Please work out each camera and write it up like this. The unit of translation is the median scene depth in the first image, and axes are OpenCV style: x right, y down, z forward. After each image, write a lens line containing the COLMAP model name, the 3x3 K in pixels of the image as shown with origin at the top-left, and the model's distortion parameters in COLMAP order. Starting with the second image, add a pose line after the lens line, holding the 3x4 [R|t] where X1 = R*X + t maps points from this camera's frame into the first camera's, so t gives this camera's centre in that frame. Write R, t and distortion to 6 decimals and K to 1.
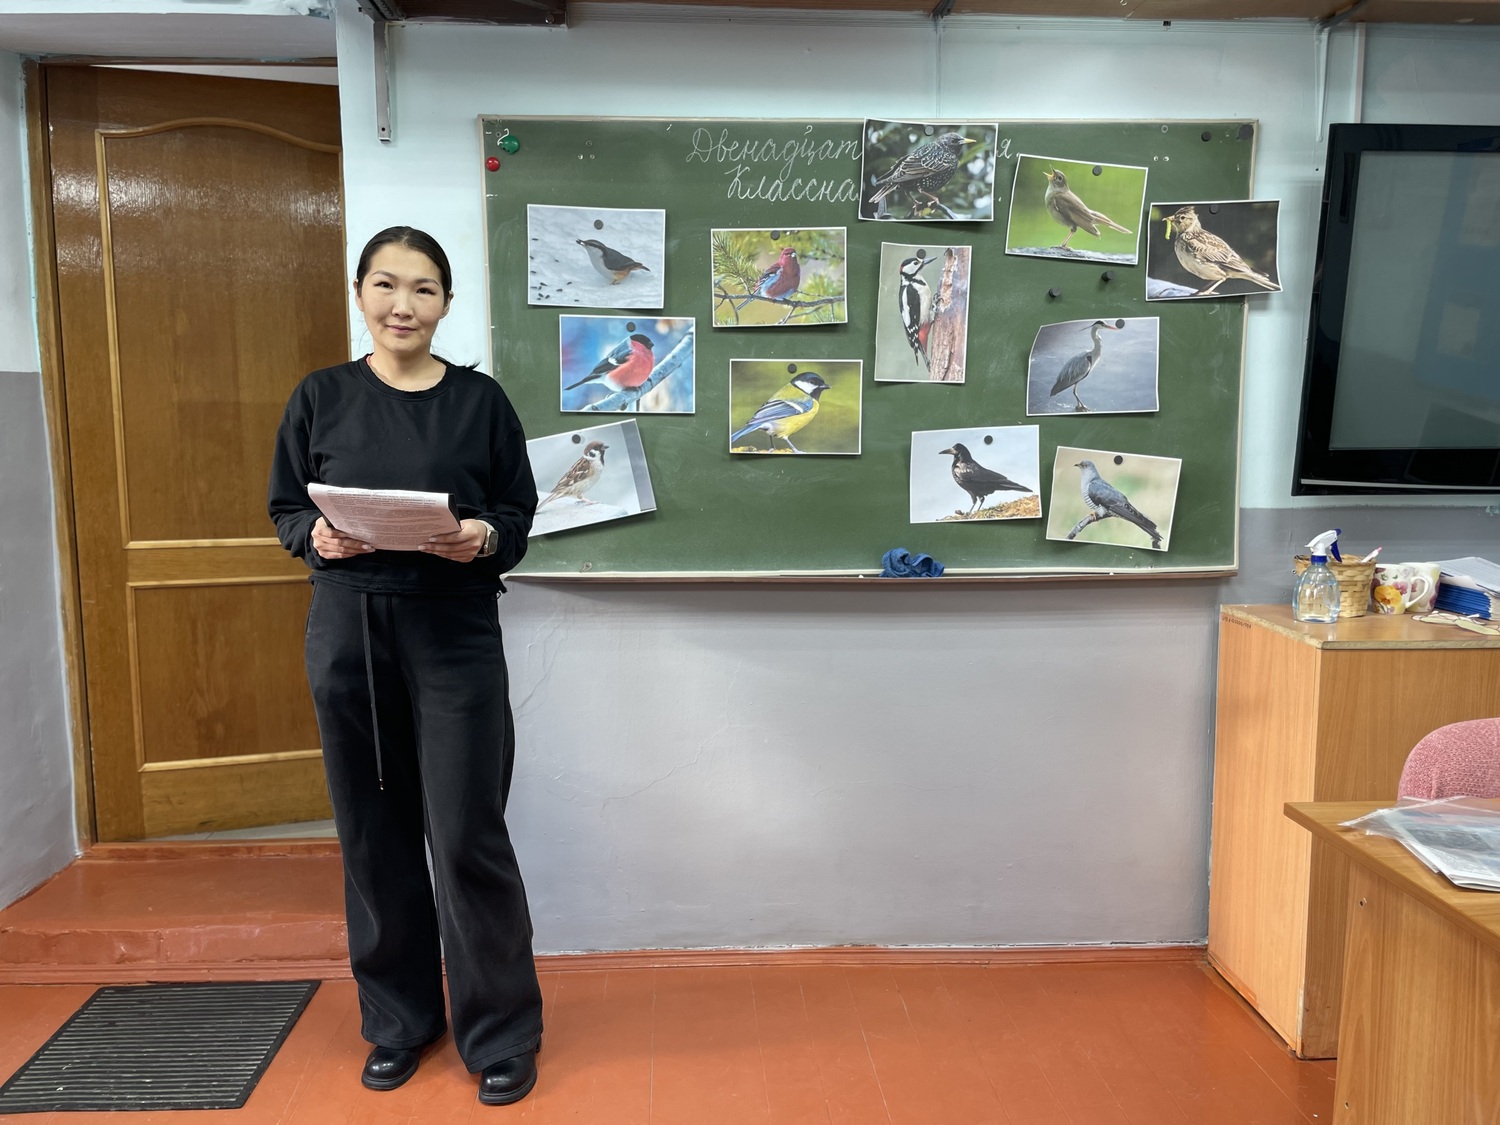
lens RADIAL K [[1148.1, 0, 751.8], [0, 1148.1, 565.1], [0, 0, 1]] dist [0.082571, -0.110731]
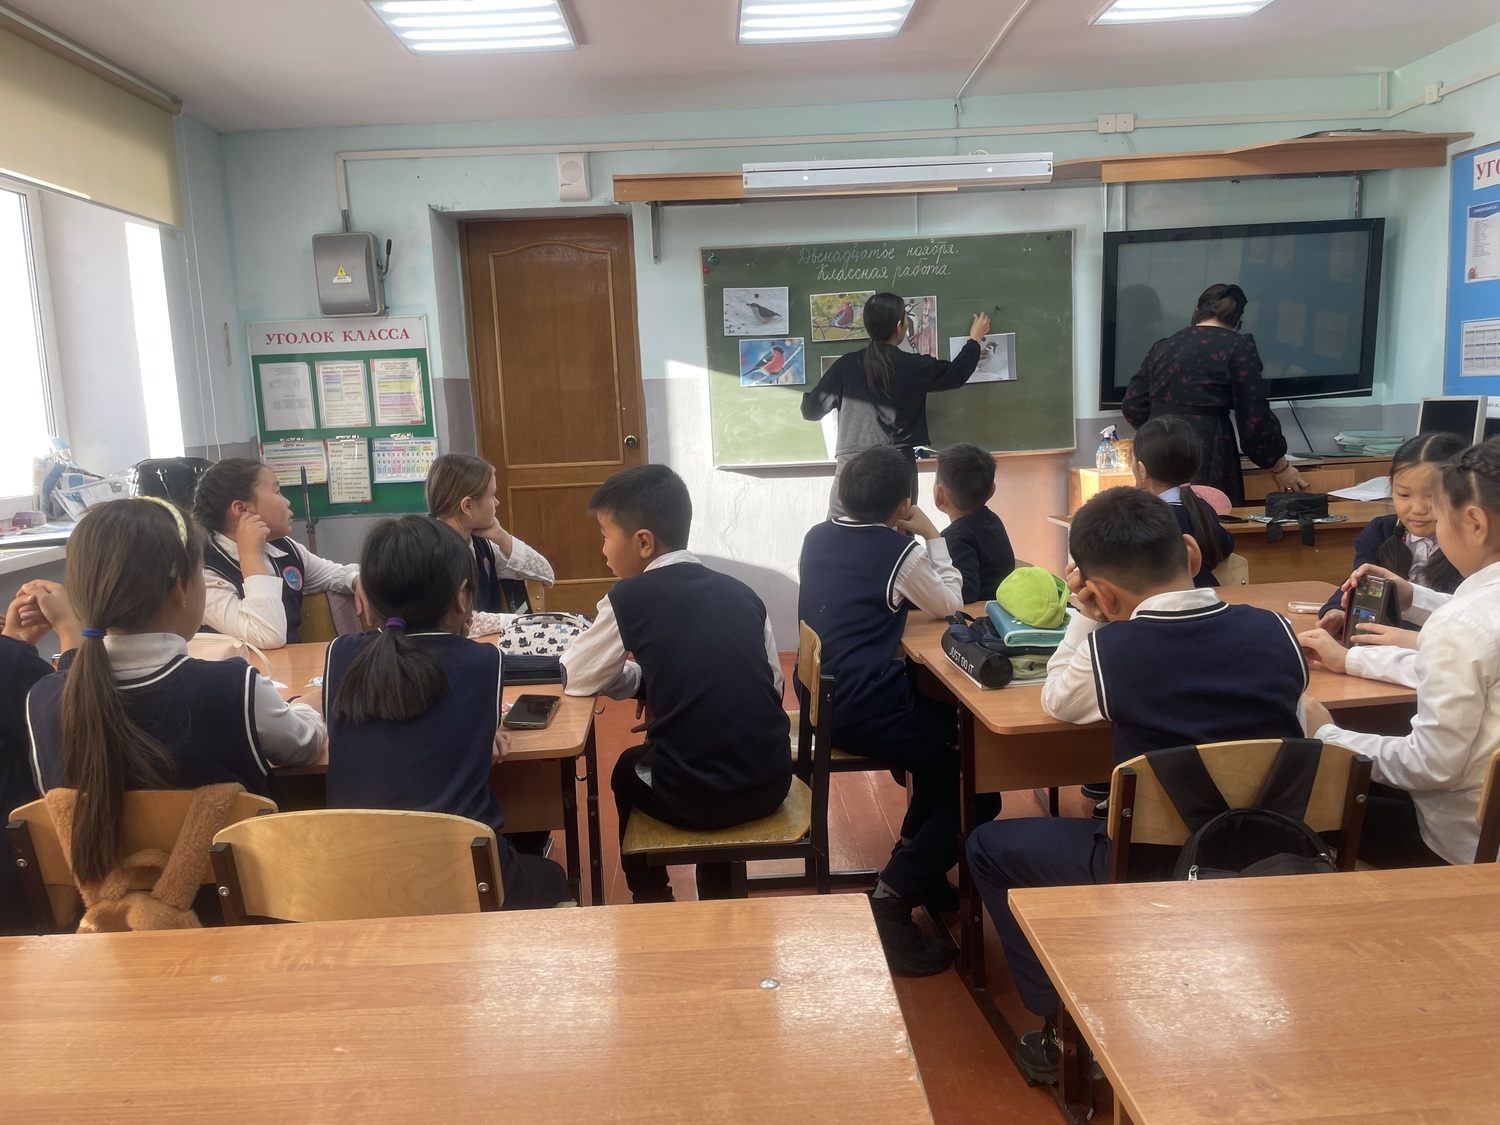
lens RADIAL K [[1148.1, 0, 754.4], [0, 1148.1, 554.7], [0, 0, 1]] dist [0.082571, -0.110731]
pose [[0.998680, -0.041128, -0.030762, -0.089606], [0.041340, 0.999125, 0.006302, 0.157420], [0.030476, -0.007565, 0.999507, -1.068063]]
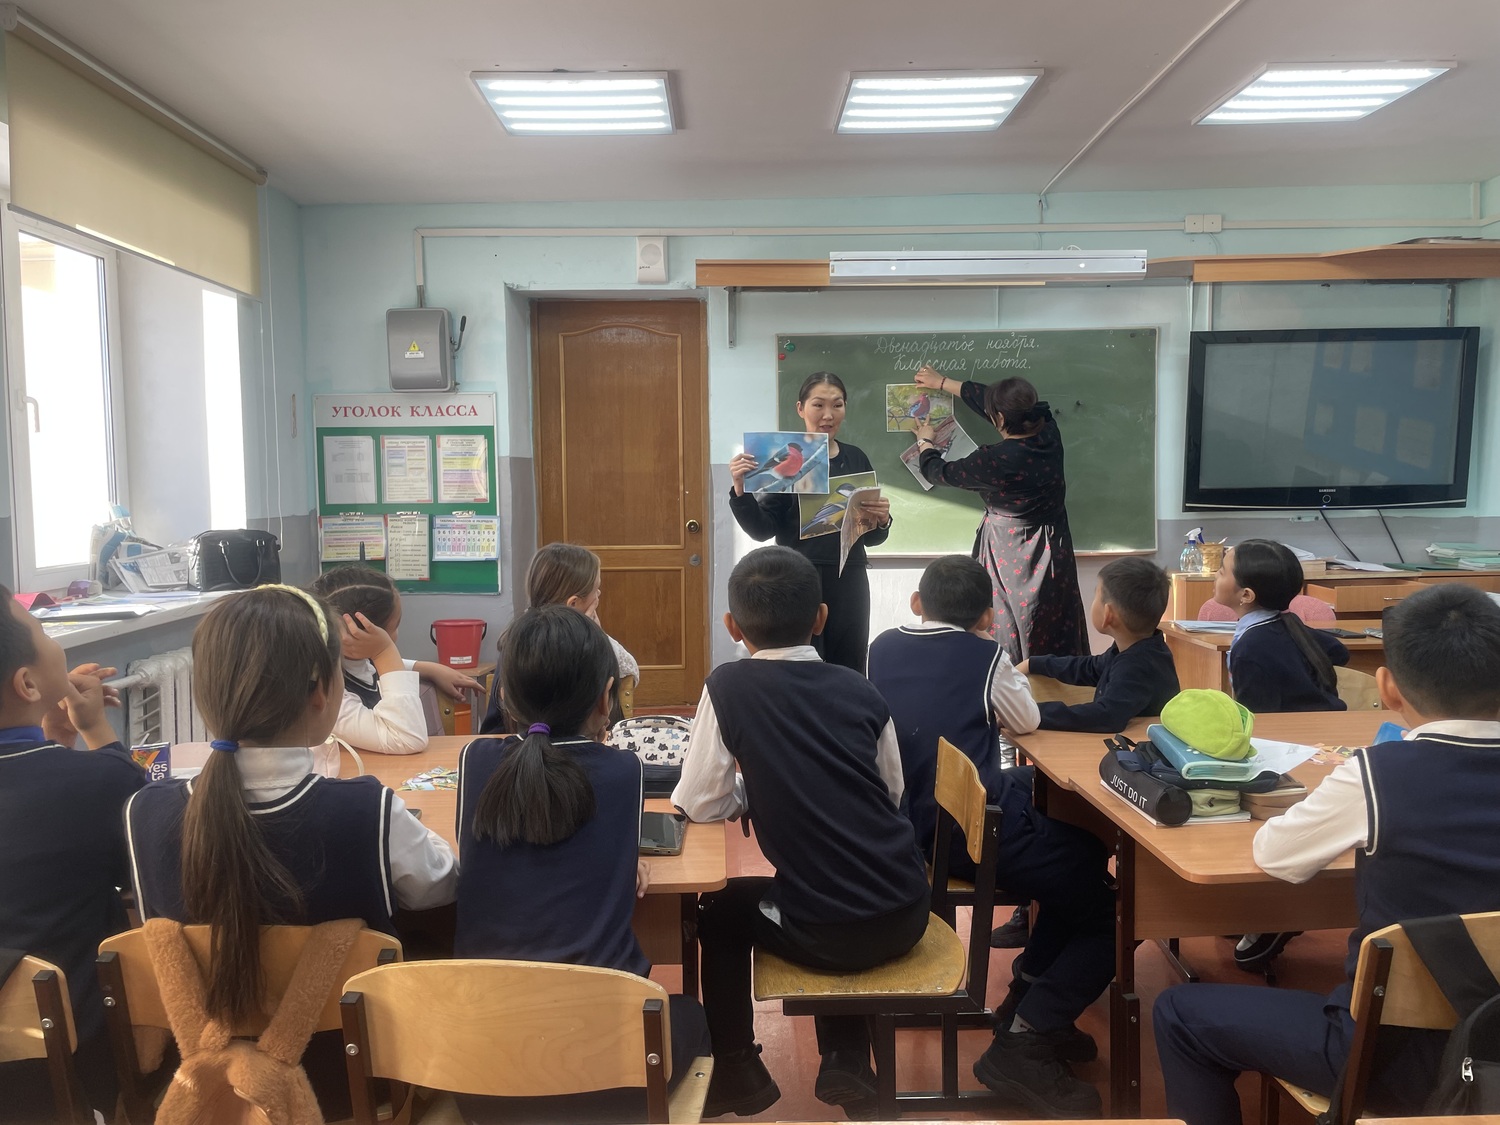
lens RADIAL K [[1148.1, 0, 757.2], [0, 1148.1, 553.9], [0, 0, 1]] dist [0.082571, -0.110731]
pose [[0.999228, -0.008678, -0.038303, -0.185811], [0.006143, 0.997814, -0.065805, 0.138069], [0.038790, 0.065519, 0.997097, -1.002528]]
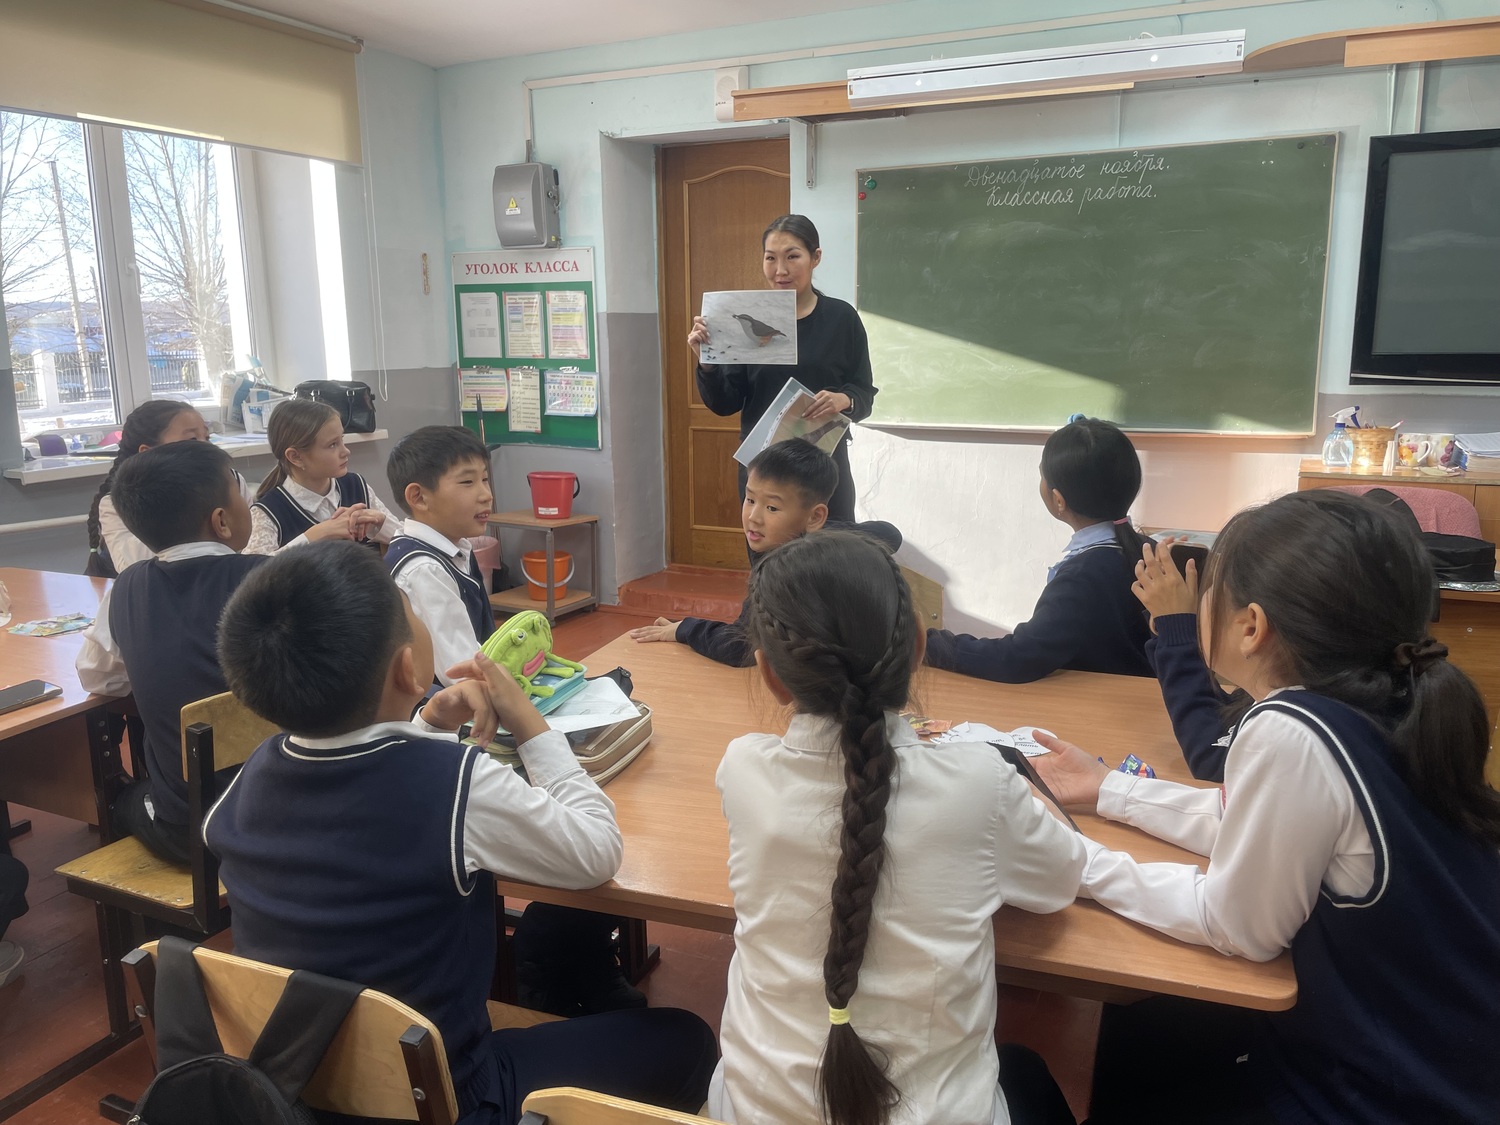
lens RADIAL K [[1148.1, 0, 762.0], [0, 1148.1, 551.0], [0, 0, 1]] dist [0.082571, -0.110731]
pose [[0.880907, 0.083310, -0.465899, 0.522741], [-0.054434, 0.995687, 0.075123, 0.082565], [0.470149, -0.040816, 0.881643, -0.691610]]
